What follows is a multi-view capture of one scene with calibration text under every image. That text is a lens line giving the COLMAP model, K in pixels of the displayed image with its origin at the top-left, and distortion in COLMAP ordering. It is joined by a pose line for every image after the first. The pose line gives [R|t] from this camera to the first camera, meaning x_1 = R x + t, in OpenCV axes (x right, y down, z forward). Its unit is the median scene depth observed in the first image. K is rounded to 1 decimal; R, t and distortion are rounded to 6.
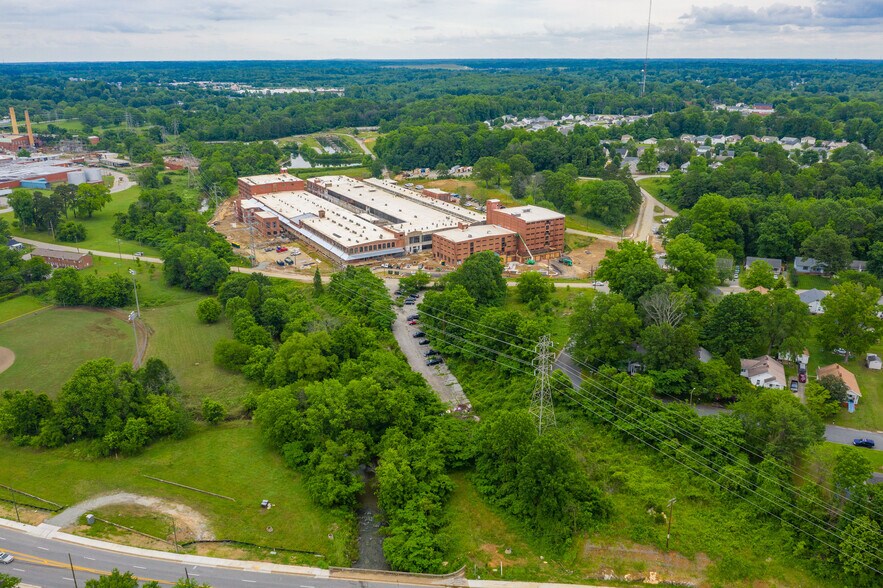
lens RADIAL K [[720.1, 0, 454.9], [0, 720.1, 295.6], [0, 0, 1]] dist [-0.015118, 0.009765]
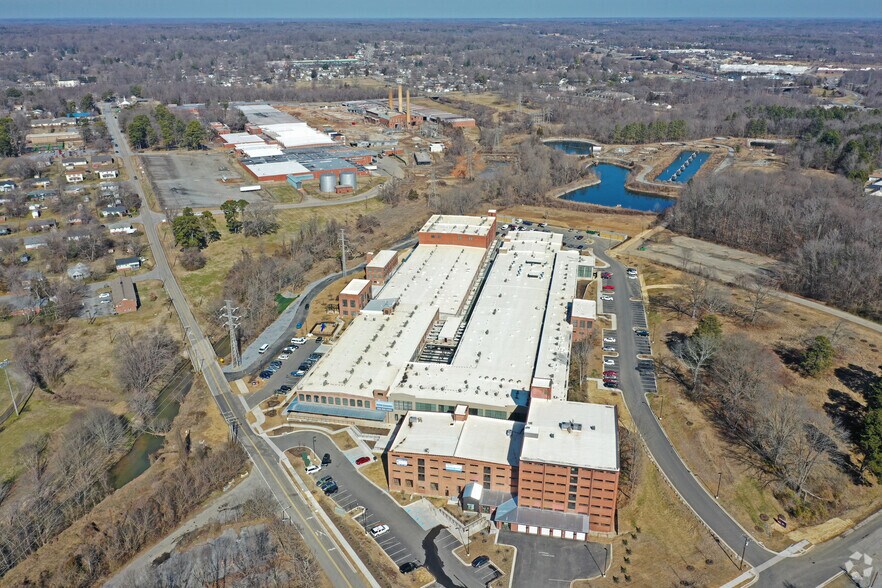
lens RADIAL K [[719.3, 0, 437.5], [0, 719.3, 277.8], [0, 0, 1]] dist [-0.015118, 0.009765]
pose [[0.726981, 0.238034, -0.644079, 0.278090], [-0.214298, 0.969793, 0.116529, -0.214494], [0.652361, 0.053311, 0.756031, 0.435582]]
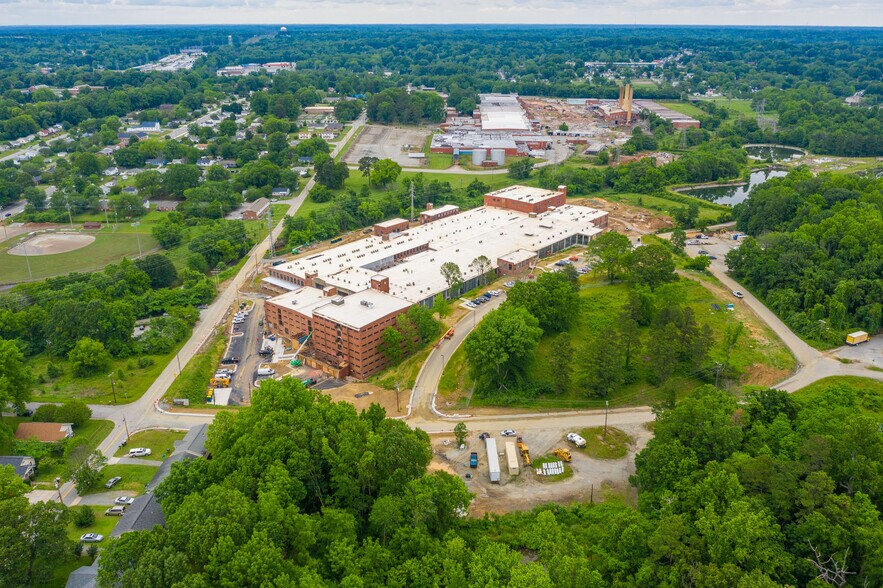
lens RADIAL K [[720.1, 0, 432.9], [0, 720.1, 290.0], [0, 0, 1]] dist [-0.015118, 0.009765]
pose [[0.309682, 0.338227, -0.888651, 0.610951], [-0.300770, 0.921451, 0.245897, -0.265655], [0.902017, 0.191130, 0.387085, 0.637019]]
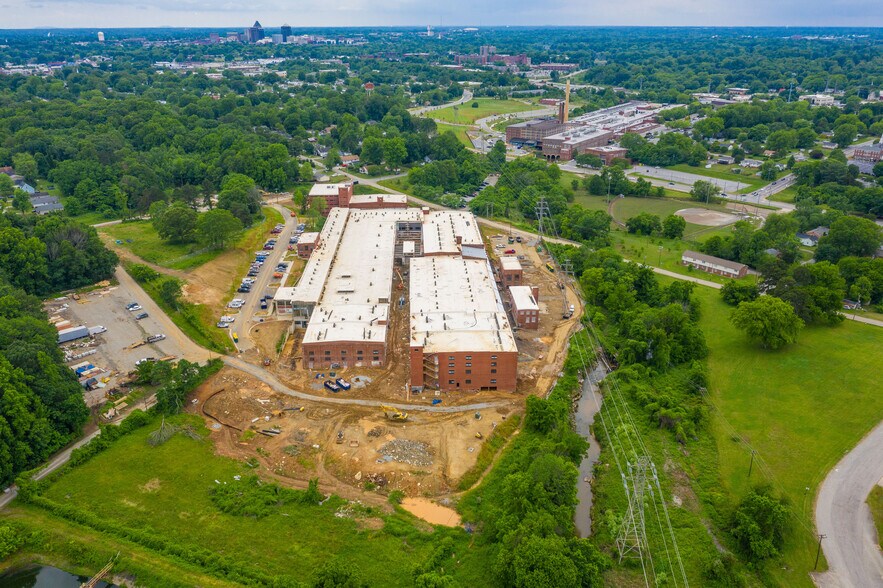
lens RADIAL K [[720.1, 0, 433.8], [0, 720.1, 290.9], [0, 0, 1]] dist [-0.015118, 0.009765]
pose [[-0.867260, -0.171677, 0.467319, -0.546296], [0.166394, 0.784735, 0.597080, -0.564970], [-0.469226, 0.595583, -0.652003, 1.499369]]
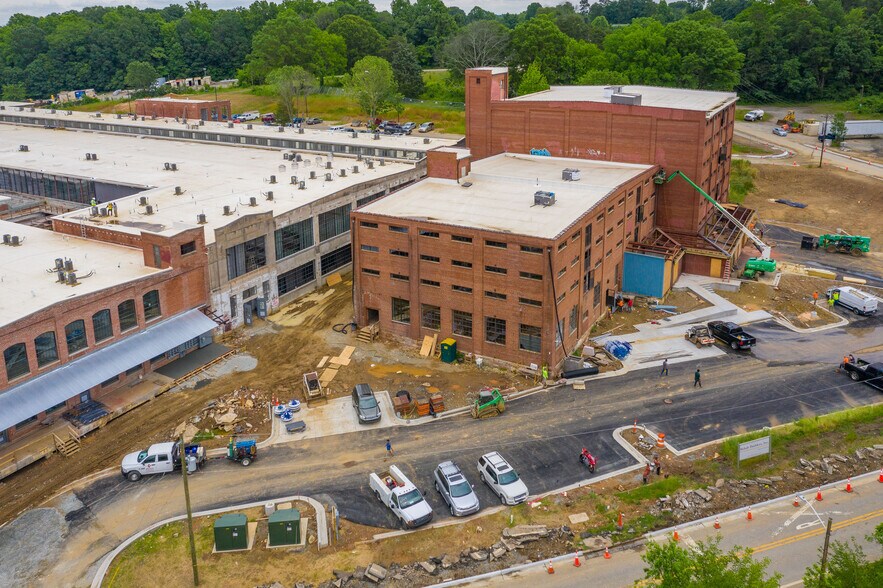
lens RADIAL K [[720.1, 0, 460.1], [0, 720.1, 180.5], [0, 0, 1]] dist [-0.015118, 0.009765]
pose [[0.865443, -0.121776, 0.485983, -0.081617], [0.175041, 0.982376, -0.065555, -0.060567], [-0.469435, 0.141801, 0.871506, 0.636435]]
